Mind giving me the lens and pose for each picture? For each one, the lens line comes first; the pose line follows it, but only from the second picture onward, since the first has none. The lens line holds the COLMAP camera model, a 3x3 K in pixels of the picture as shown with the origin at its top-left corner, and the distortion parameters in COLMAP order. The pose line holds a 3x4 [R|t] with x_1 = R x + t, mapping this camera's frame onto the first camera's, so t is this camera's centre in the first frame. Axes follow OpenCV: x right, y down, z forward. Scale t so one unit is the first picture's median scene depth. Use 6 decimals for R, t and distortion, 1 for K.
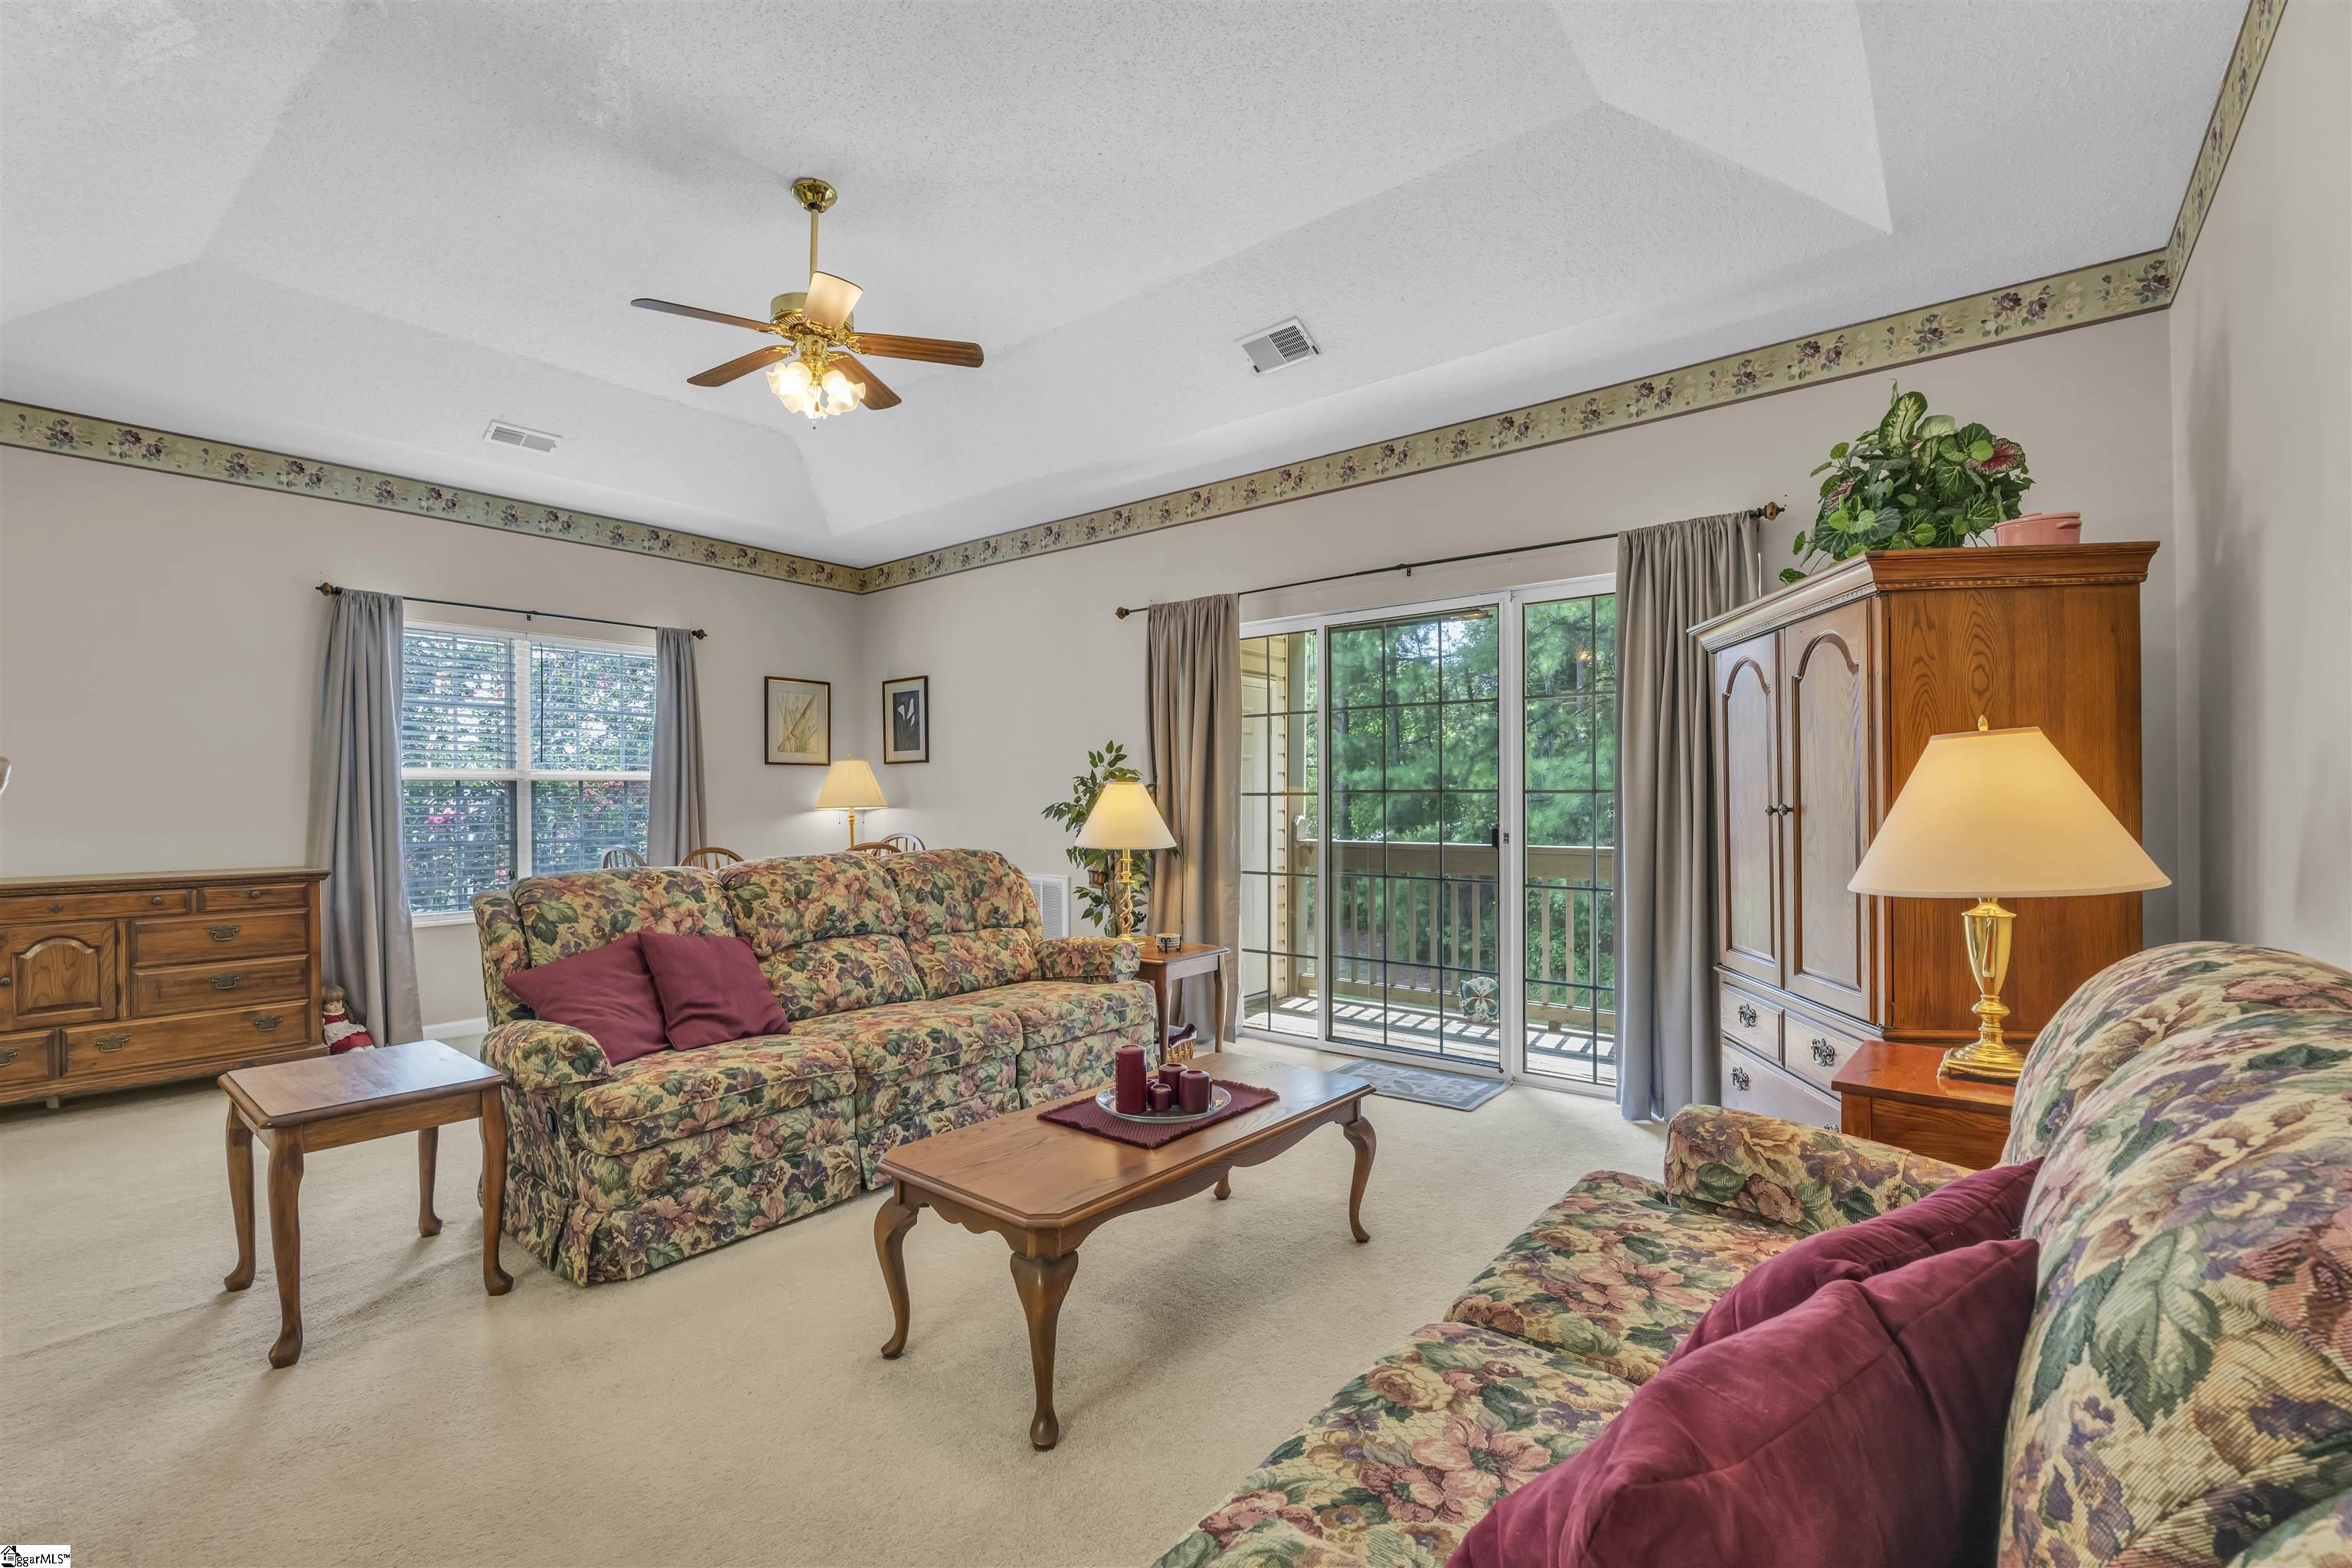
lens RADIAL K [[1040.9, 0, 1130.0], [0, 1040.9, 786.6], [0, 0, 1]] dist [-0.005220, -0.000182]
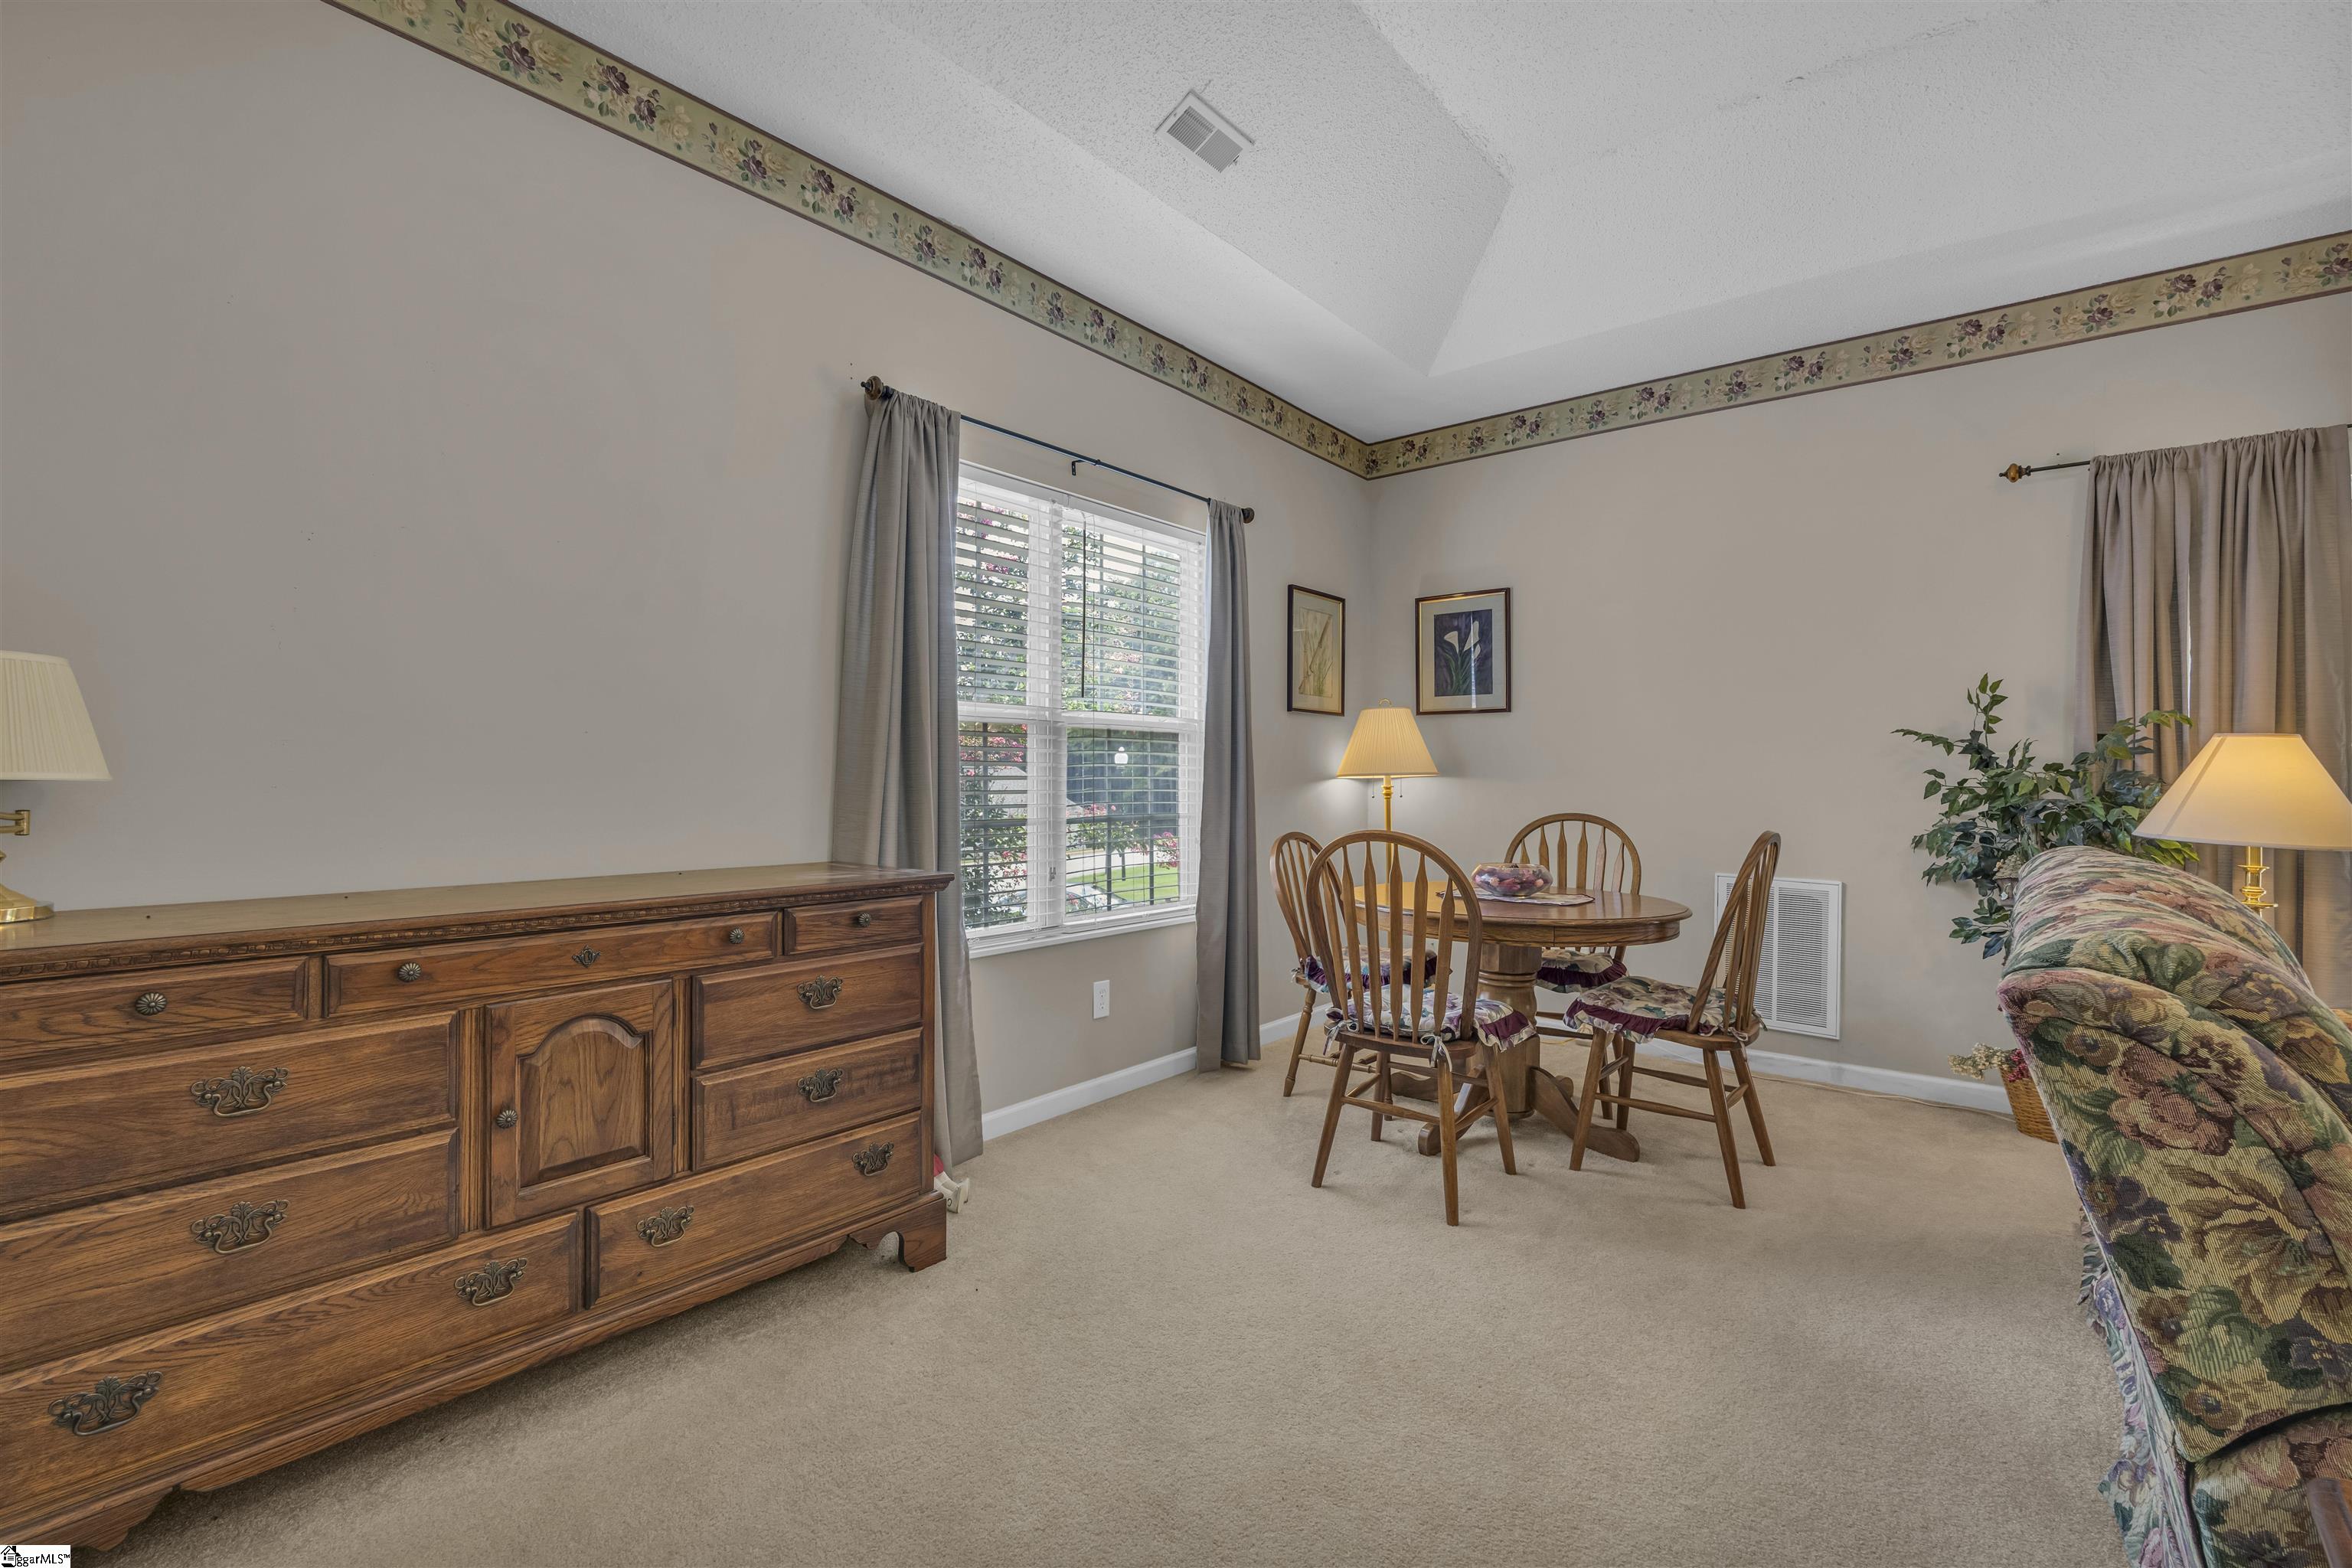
lens RADIAL K [[1040.9, 0, 1178.6], [0, 1040.9, 770.4], [0, 0, 1]] dist [-0.005220, -0.000182]
pose [[0.999416, 0.019532, 0.028026, -0.433814], [-0.019455, 0.999806, -0.003009, 0.022001], [-0.028080, 0.002462, 0.999603, 0.309324]]
